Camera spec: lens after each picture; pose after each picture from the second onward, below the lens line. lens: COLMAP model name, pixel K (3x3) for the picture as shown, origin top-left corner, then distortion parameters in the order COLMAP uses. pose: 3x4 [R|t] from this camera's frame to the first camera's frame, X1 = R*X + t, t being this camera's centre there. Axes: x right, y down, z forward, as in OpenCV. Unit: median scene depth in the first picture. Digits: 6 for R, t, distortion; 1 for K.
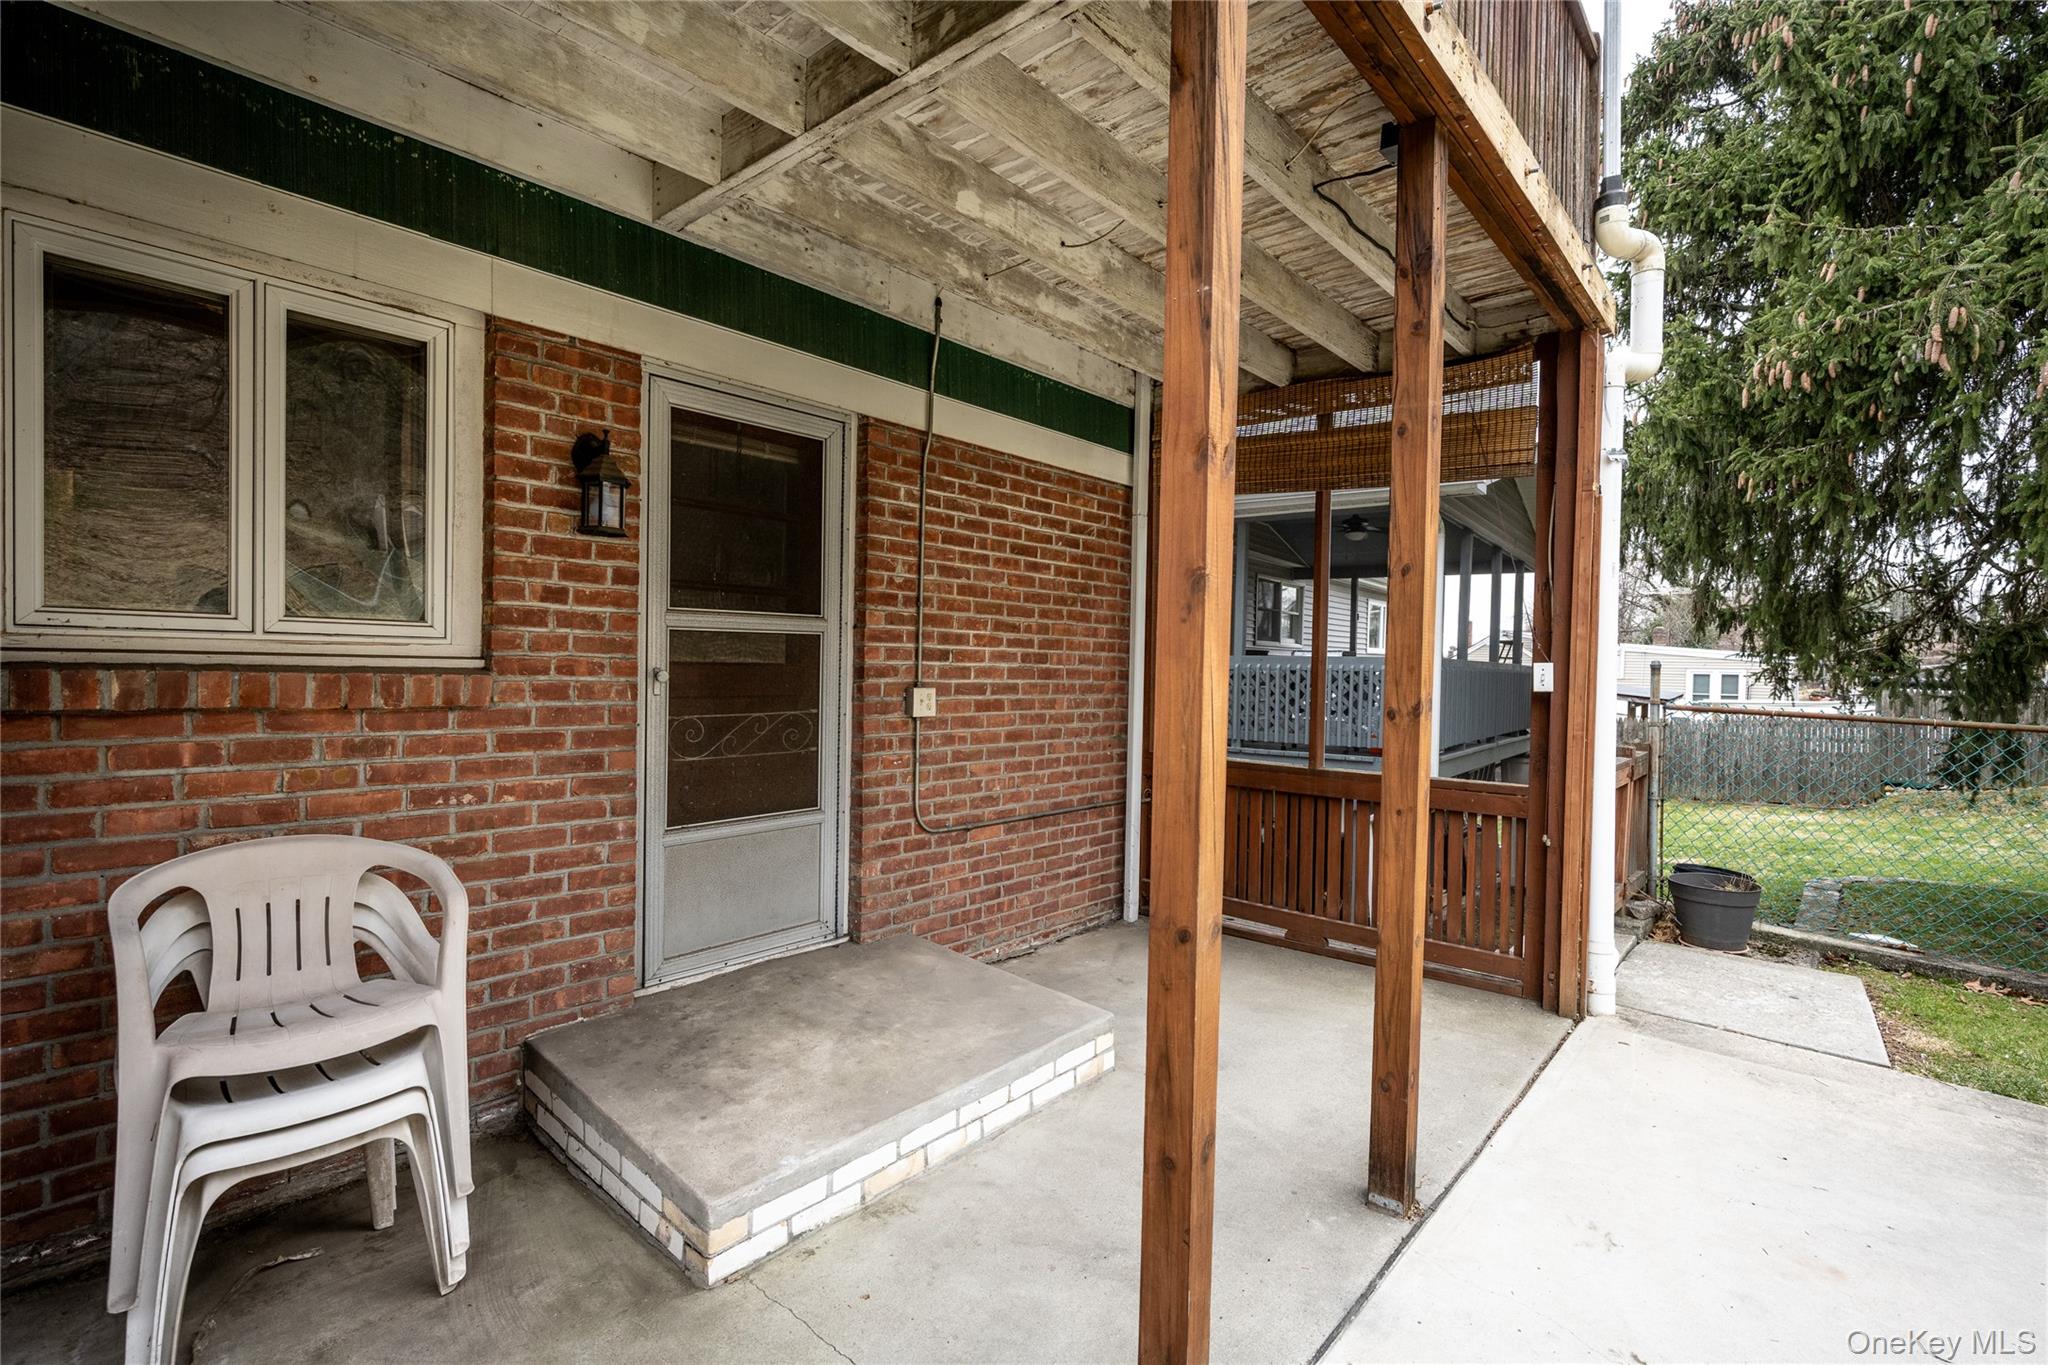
lens RADIAL K [[938.0, 0, 1026.9], [0, 938.0, 677.4], [0, 0, 1]] dist [0.001063, 0.000056]
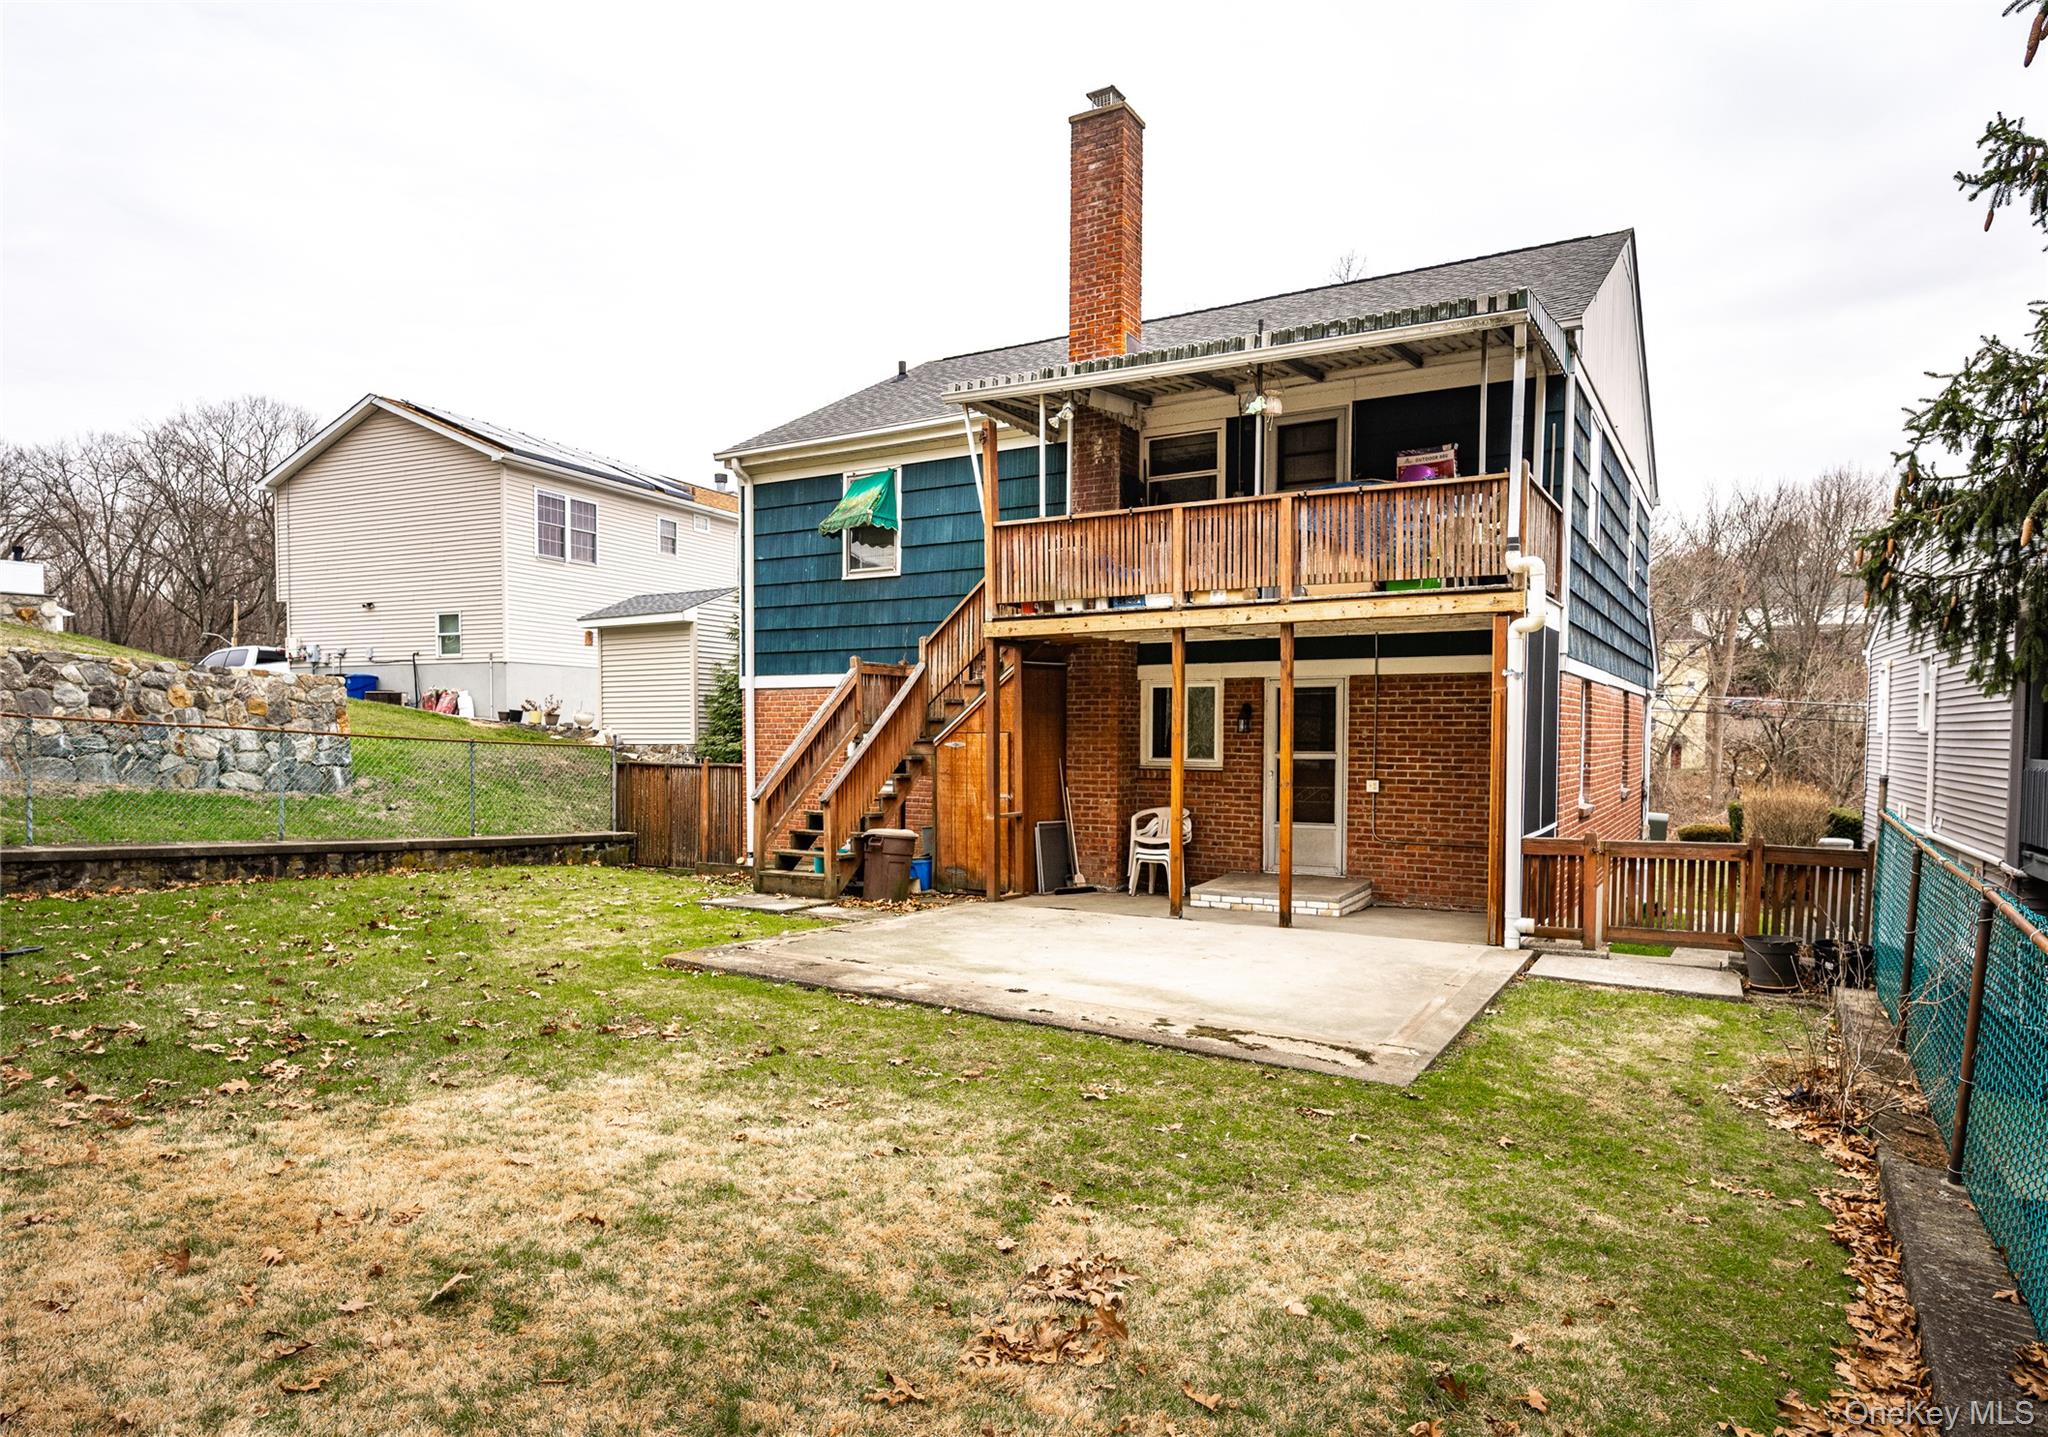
lens RADIAL K [[1167.3, 0, 1027.6], [0, 1167.3, 724.4], [0, 0, 1]] dist [0.000364, 0.000023]
pose [[0.146637, -0.029666, -0.988745, 2.697736], [-0.014457, 0.999379, -0.032129, -0.023202], [0.989085, 0.019006, 0.146117, -0.327649]]
